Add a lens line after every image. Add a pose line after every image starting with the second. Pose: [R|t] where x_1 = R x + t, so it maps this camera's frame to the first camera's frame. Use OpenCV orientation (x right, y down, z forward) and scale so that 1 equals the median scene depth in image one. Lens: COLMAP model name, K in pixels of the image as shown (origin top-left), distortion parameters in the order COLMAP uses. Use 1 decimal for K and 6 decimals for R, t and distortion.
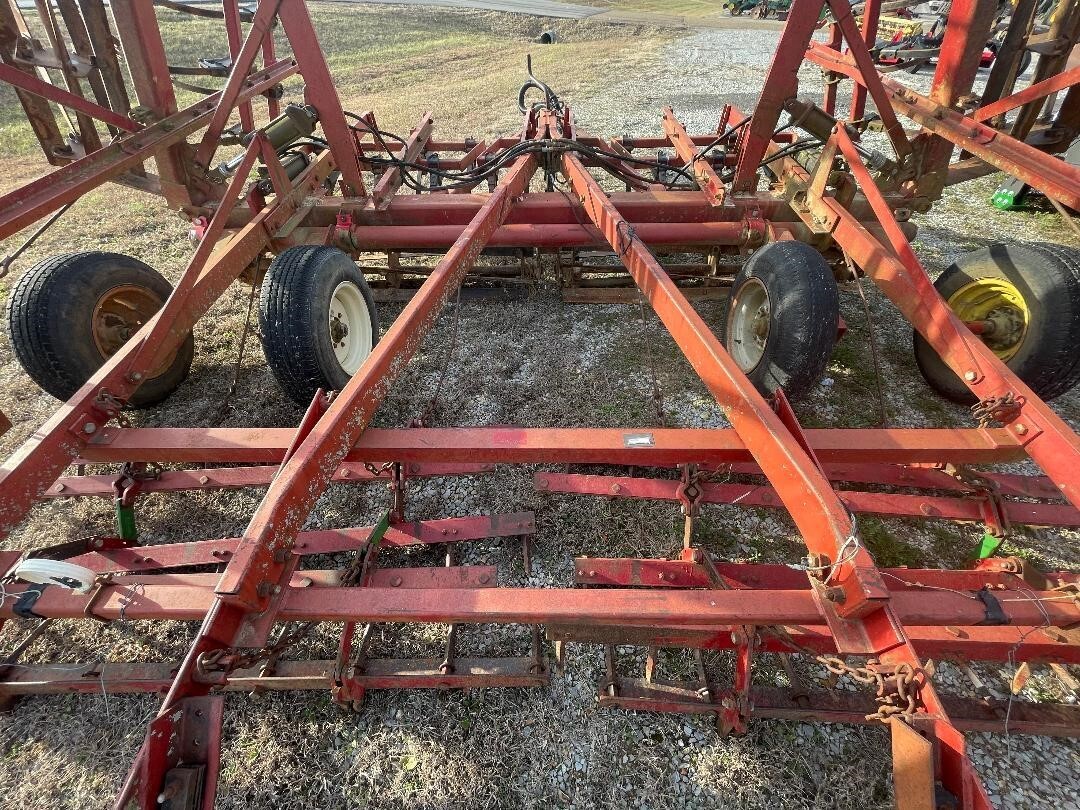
lens RADIAL K [[413.7, 0, 540.8], [0, 413.7, 385.7], [0, 0, 1]] dist [-0.000299, 0.000008]
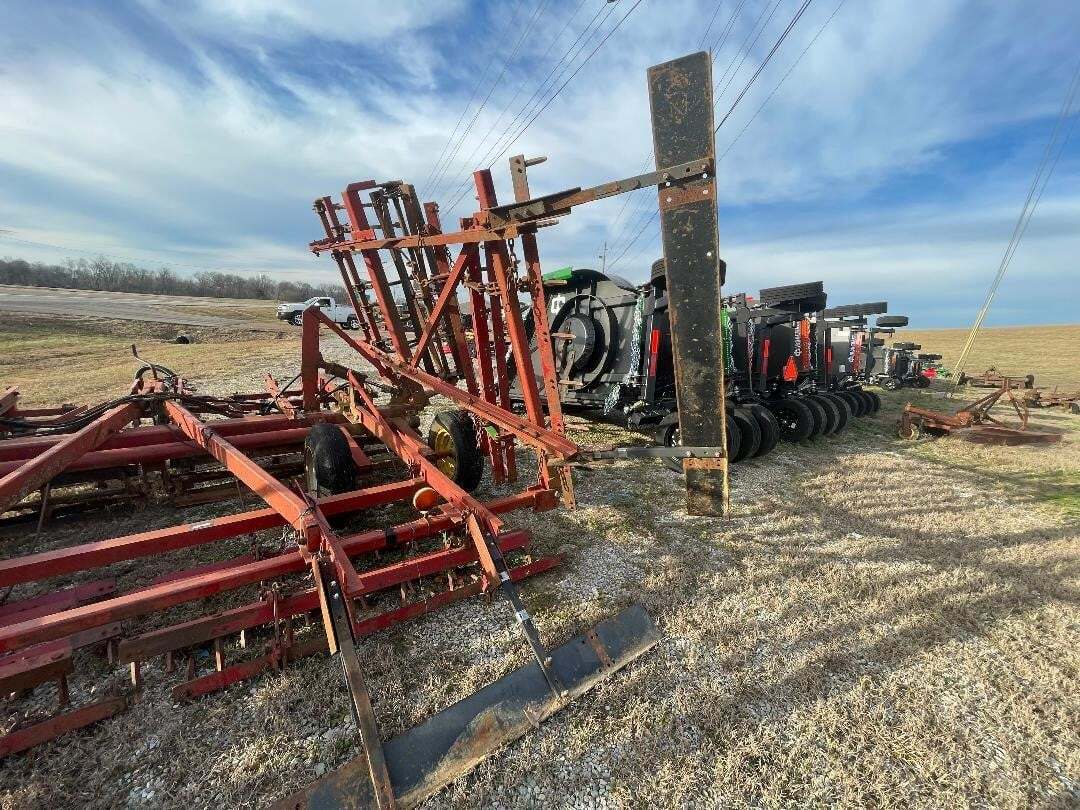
lens RADIAL K [[442.7, 0, 538.5], [0, 442.7, 403.8], [0, 0, 1]] dist [-0.002399, -0.000198]
pose [[0.790352, -0.079360, 0.607492, 0.145081], [0.391007, 0.828708, -0.400445, 0.499082], [-0.471654, 0.554026, 0.686001, -0.552173]]
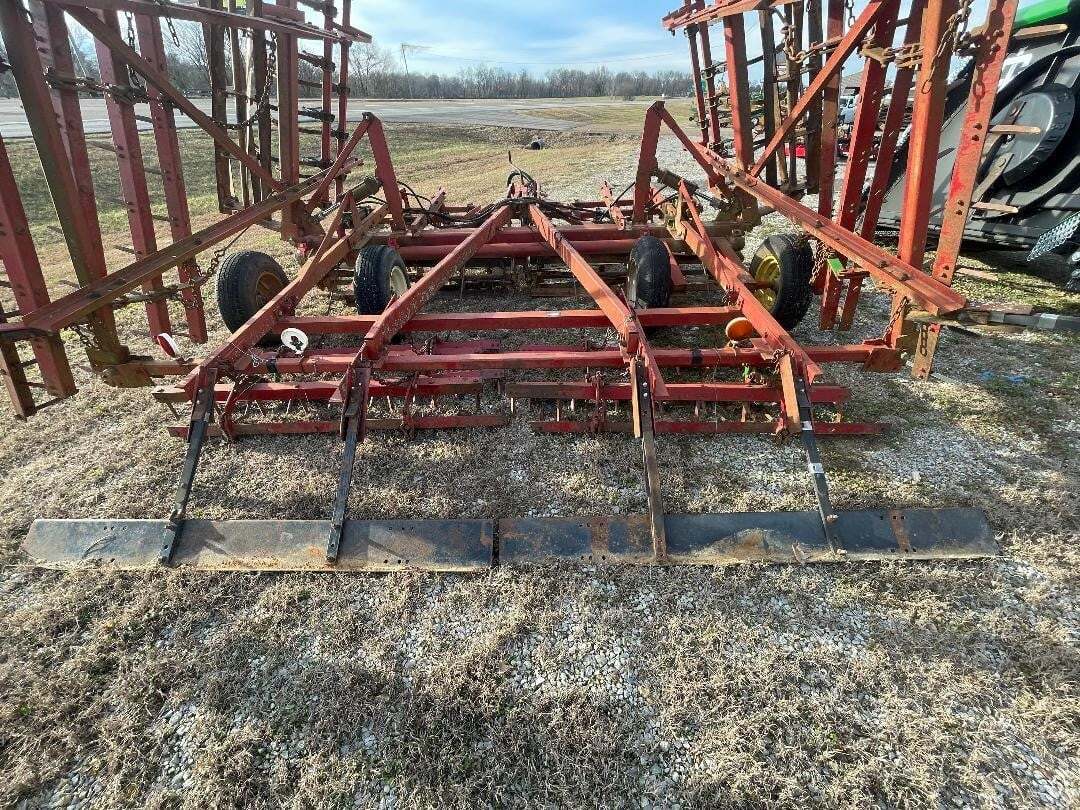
lens RADIAL K [[444.1, 0, 538.7], [0, 444.1, 402.6], [0, 0, 1]] dist [-0.003407, -0.000248]
pose [[0.999857, -0.014807, -0.008162, 0.097401], [0.013140, 0.984305, -0.175988, 0.502188], [0.010640, 0.175855, 0.984358, -0.563230]]
